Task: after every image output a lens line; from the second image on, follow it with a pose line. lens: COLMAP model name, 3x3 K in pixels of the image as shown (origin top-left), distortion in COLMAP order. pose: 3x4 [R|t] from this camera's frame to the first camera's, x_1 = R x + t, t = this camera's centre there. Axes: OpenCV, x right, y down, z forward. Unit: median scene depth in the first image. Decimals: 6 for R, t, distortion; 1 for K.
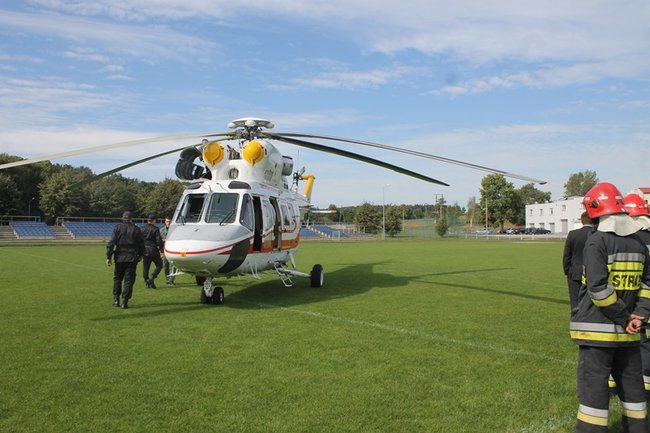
lens RADIAL K [[542.7, 0, 326.3], [0, 542.7, 216.8], [0, 0, 1]] dist [-0.112939, 0.006998]
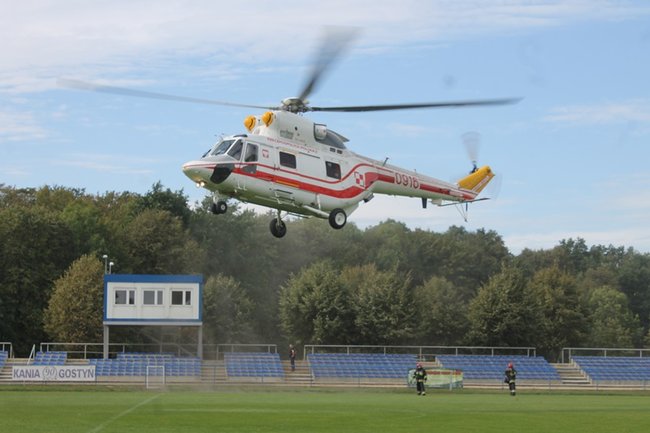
lens RADIAL K [[1443.4, 0, 323.5], [0, 1443.4, 220.5], [0, 0, 1]] dist [0.042510, 0.000000]
pose [[0.824136, -0.052714, -0.563934, 2.077891], [0.007419, 0.996579, -0.082314, -0.023954], [0.566343, 0.063654, 0.821708, -1.547208]]
